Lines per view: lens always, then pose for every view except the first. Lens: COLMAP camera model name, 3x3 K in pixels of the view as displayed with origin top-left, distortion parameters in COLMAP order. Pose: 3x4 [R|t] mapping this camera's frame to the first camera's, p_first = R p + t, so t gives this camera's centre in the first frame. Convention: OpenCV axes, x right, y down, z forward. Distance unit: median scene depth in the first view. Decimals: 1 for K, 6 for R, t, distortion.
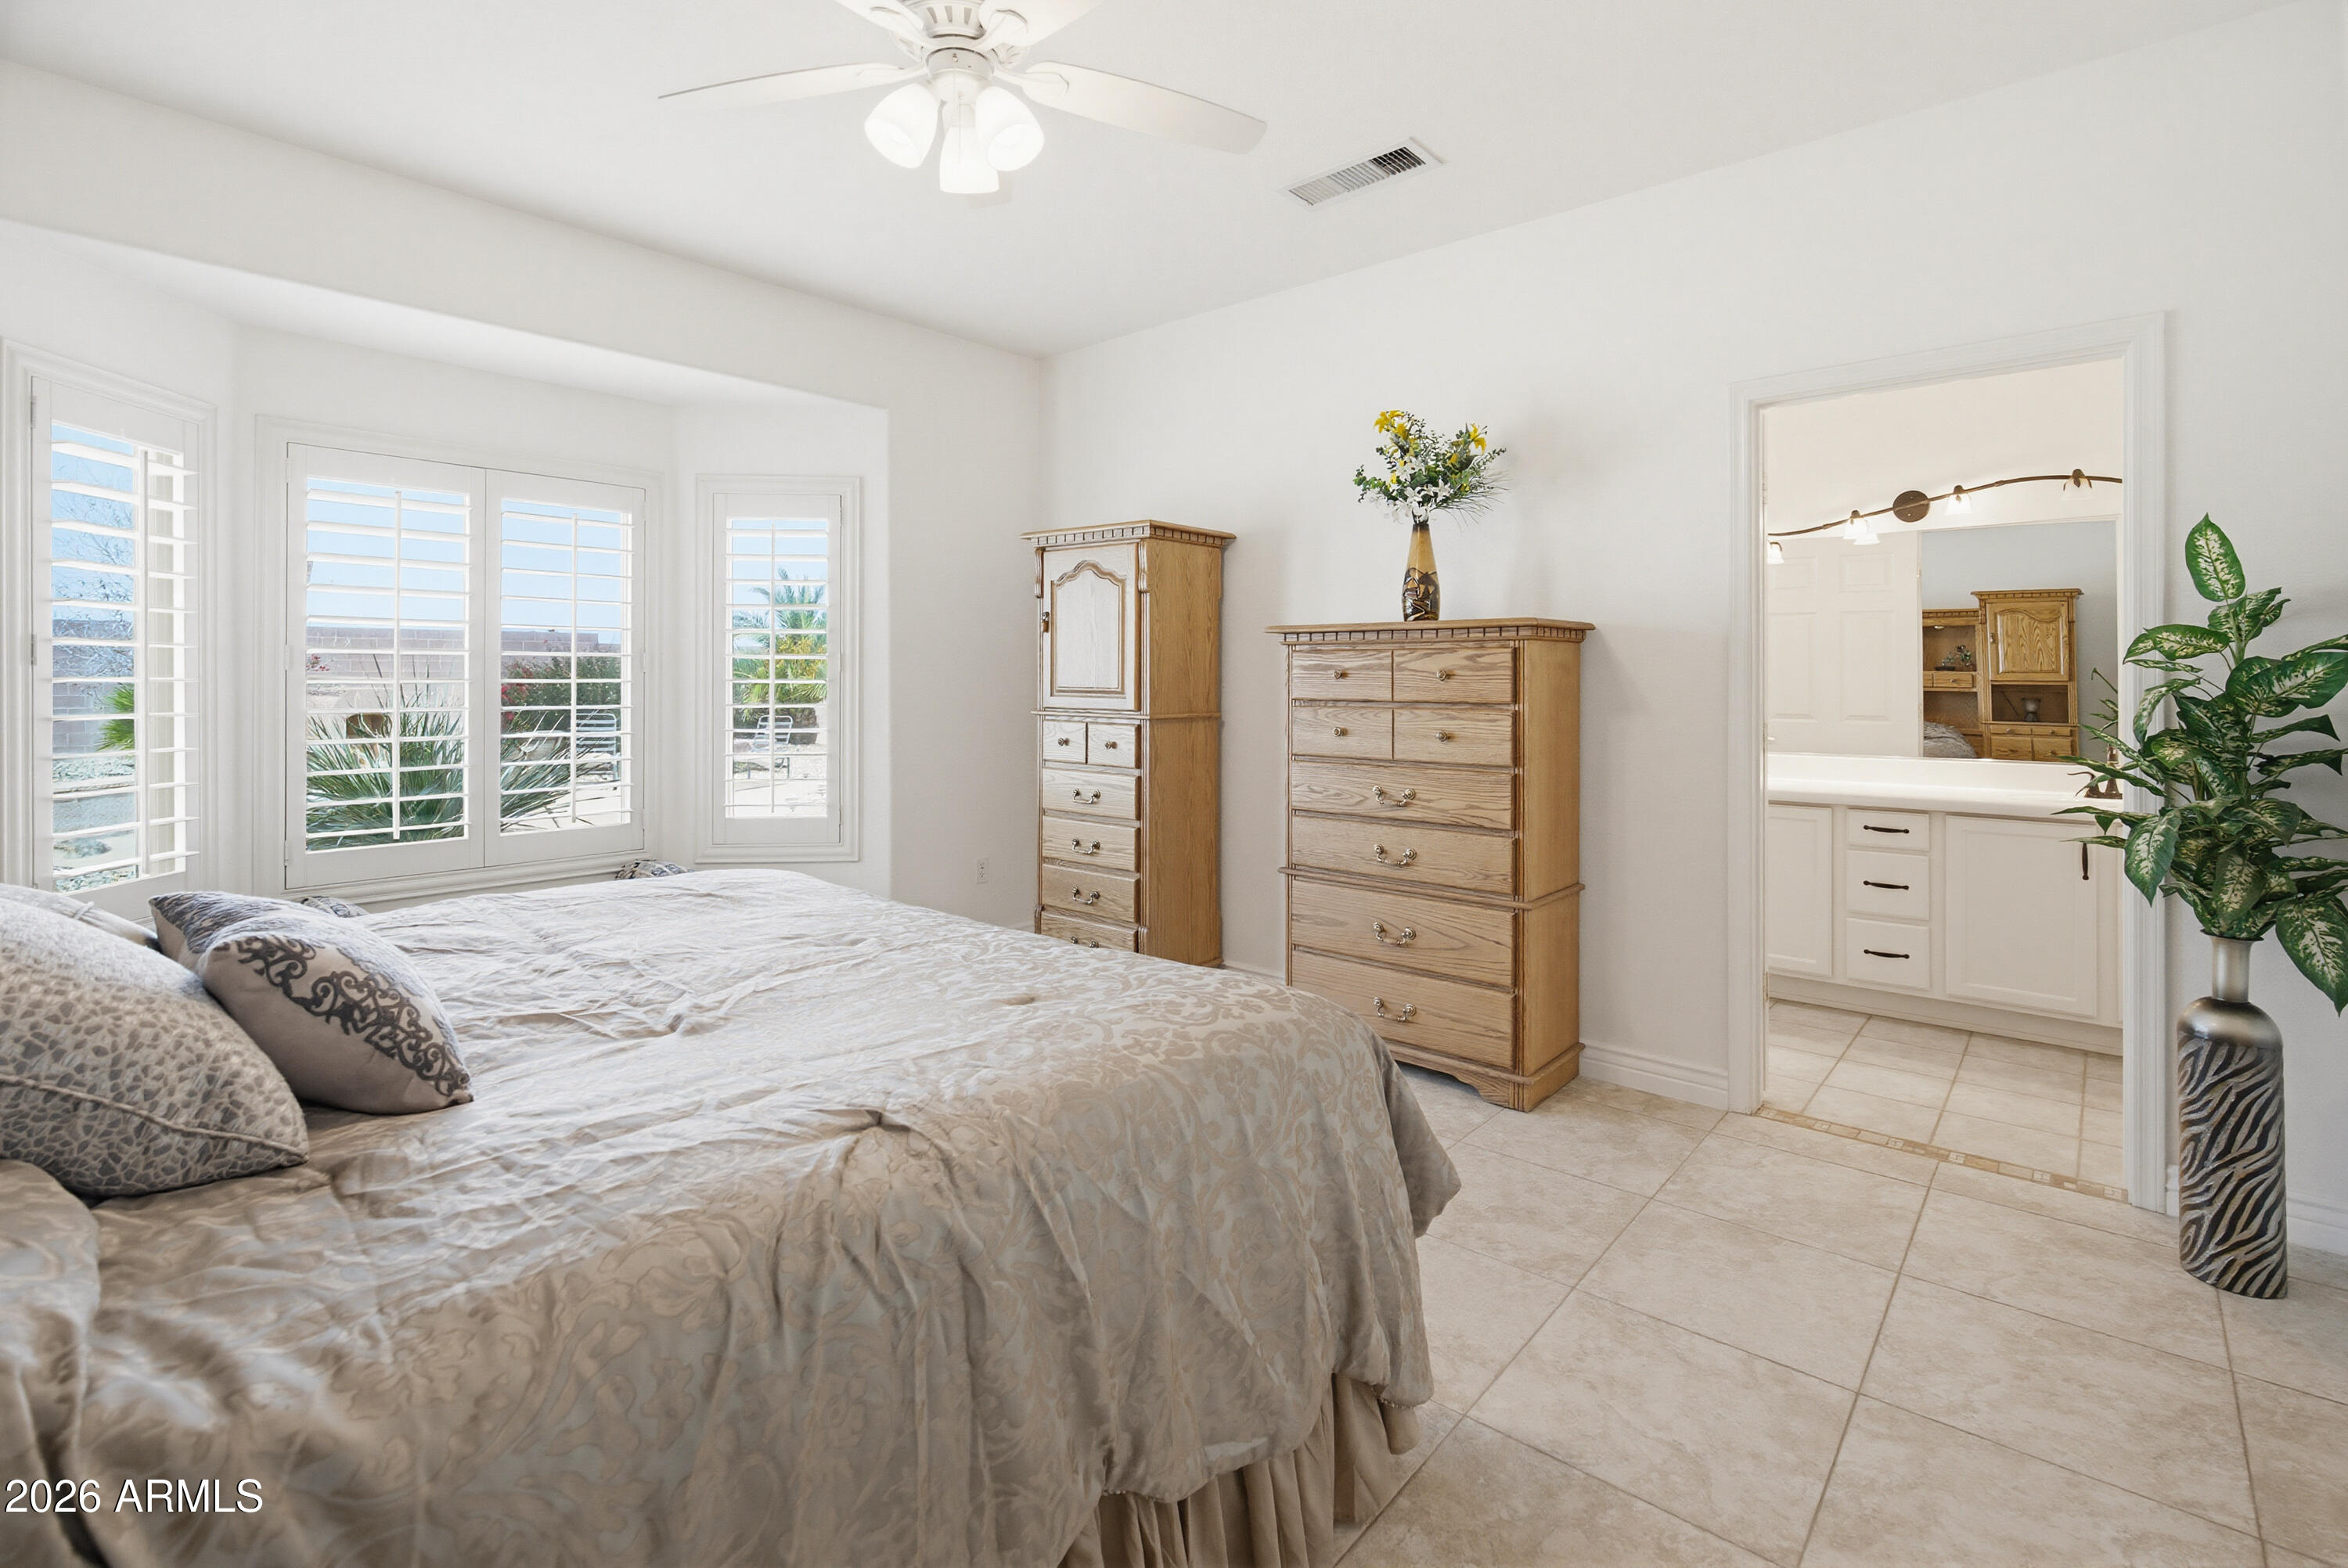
lens RADIAL K [[1095.0, 0, 1162.2], [0, 1095.0, 676.4], [0, 0, 1]] dist [-0.004175, 0.003029]
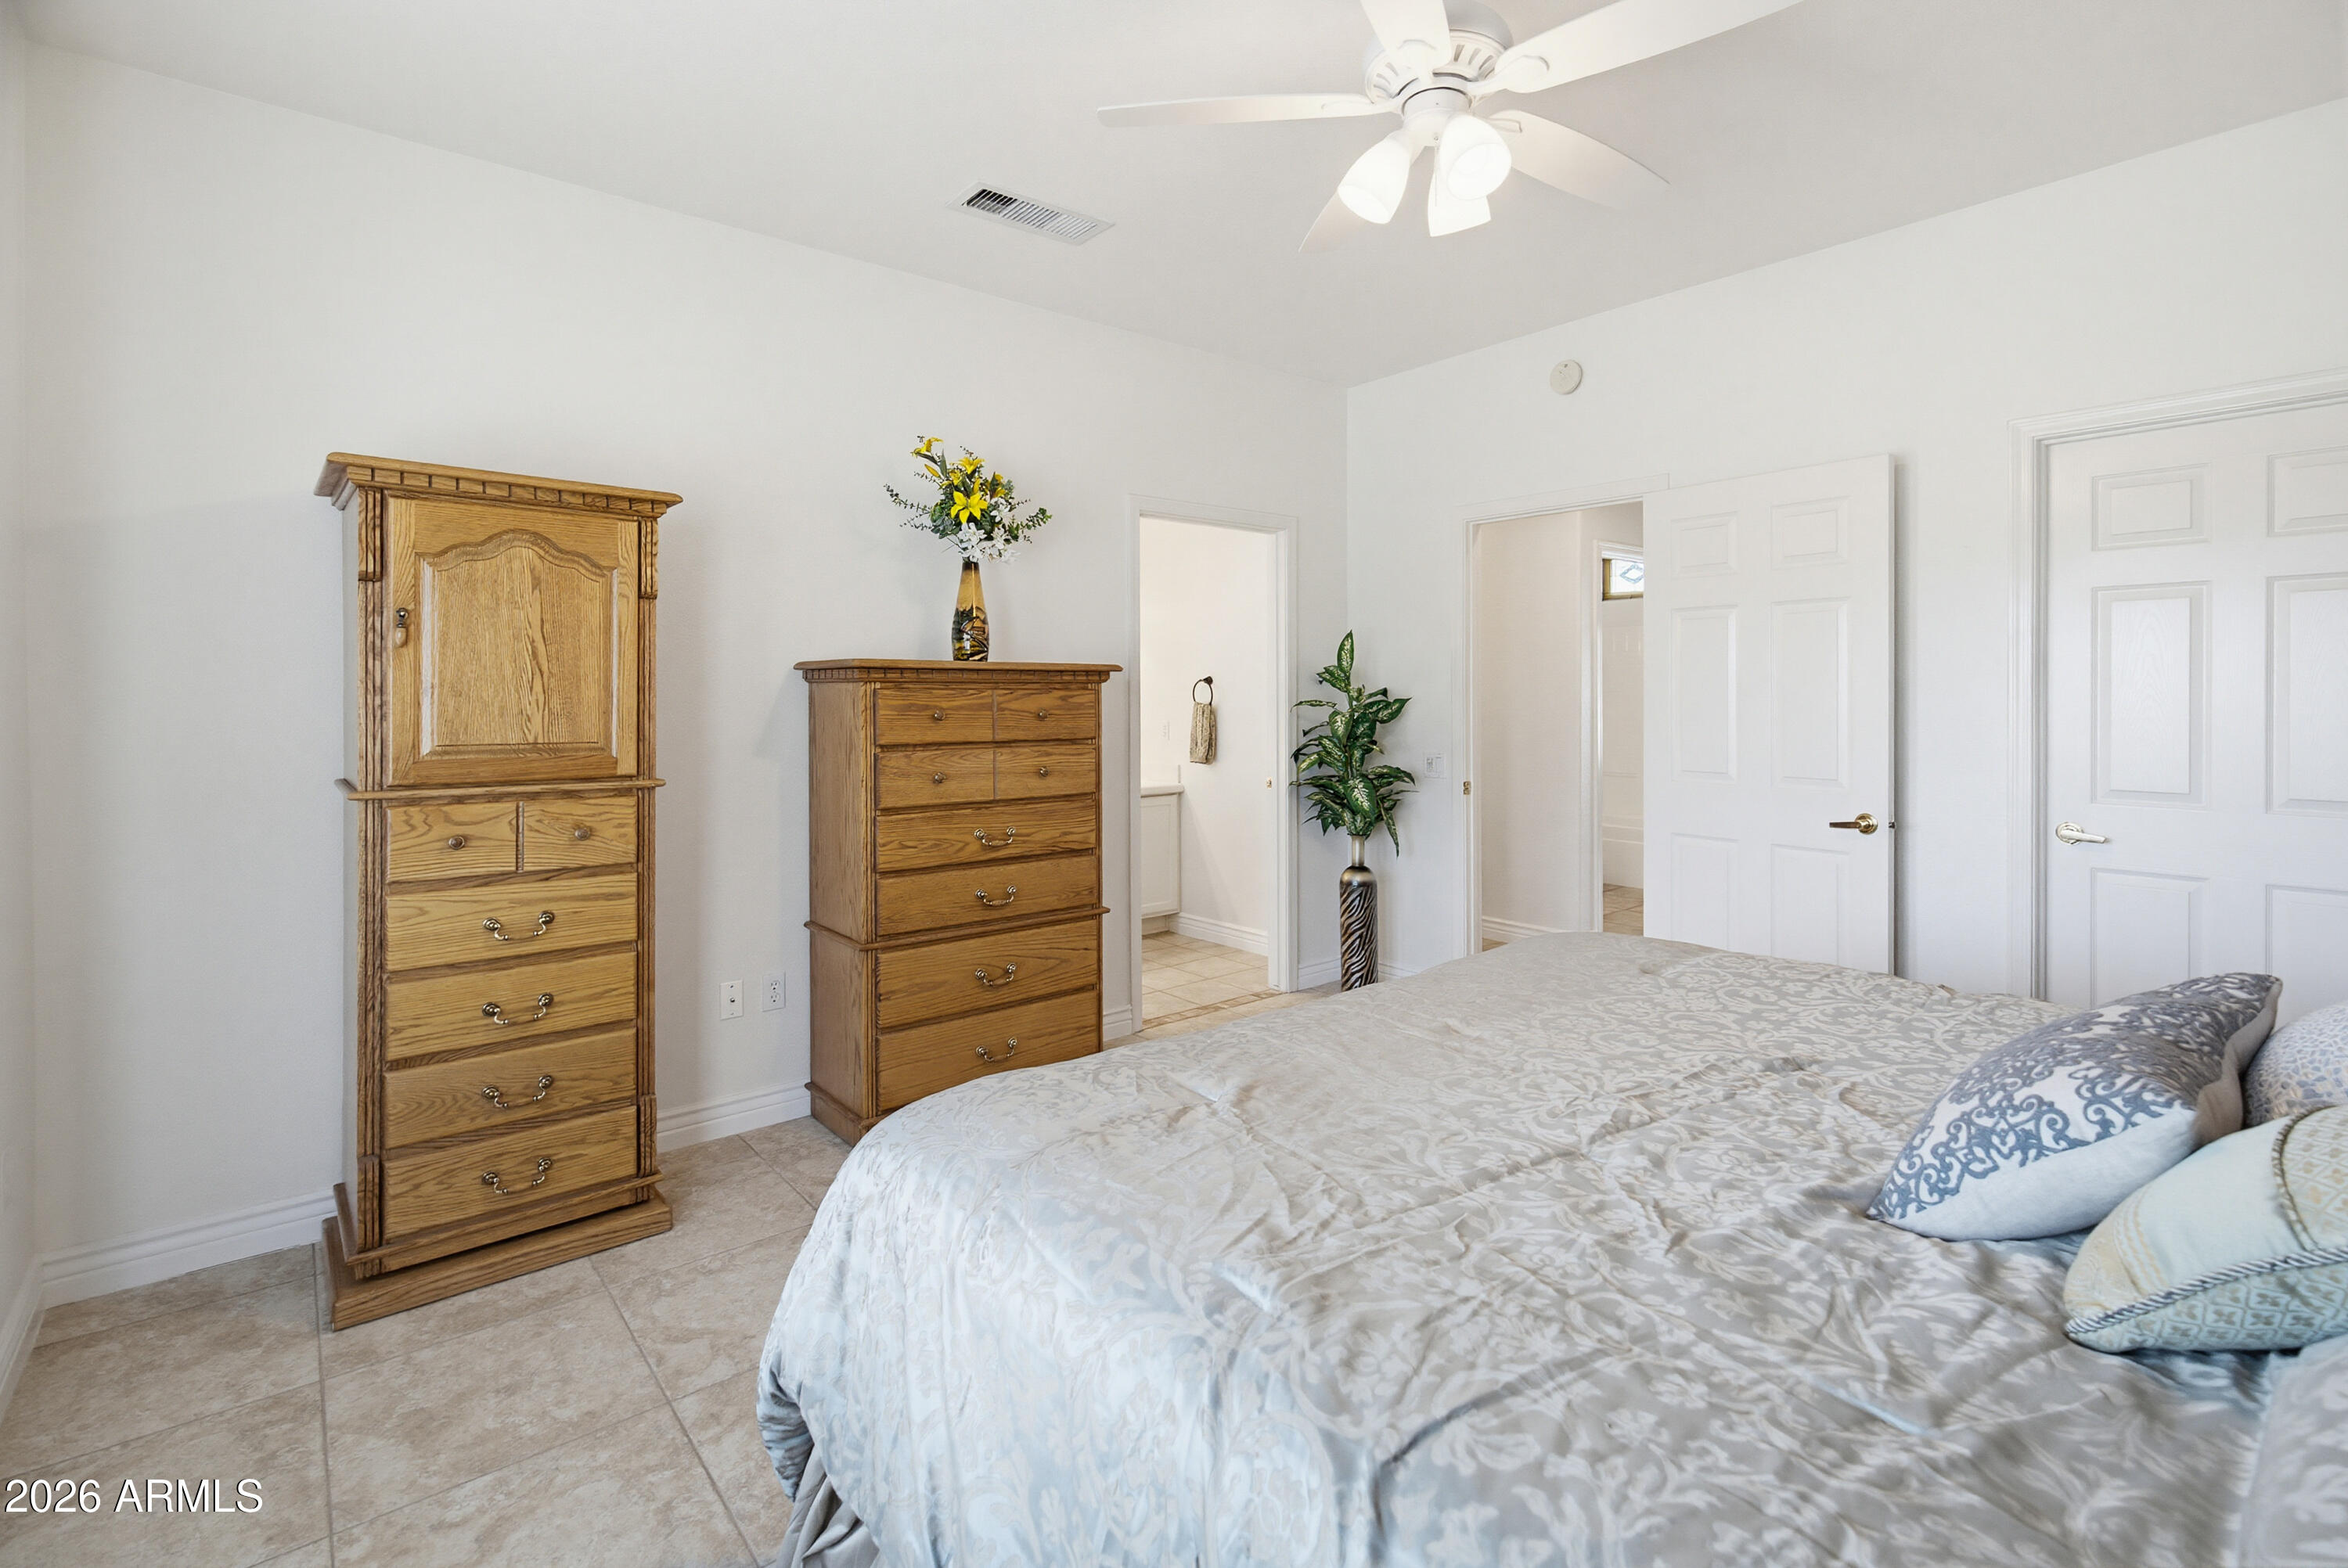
lens RADIAL K [[1095.0, 0, 1195.6], [0, 1095.0, 693.3], [0, 0, 1]] dist [-0.004175, 0.003029]
pose [[0.136383, 0.003005, 0.990652, -0.737311], [0.003336, 0.999988, -0.003493, -0.016823], [-0.990651, 0.003781, 0.136371, 0.667192]]
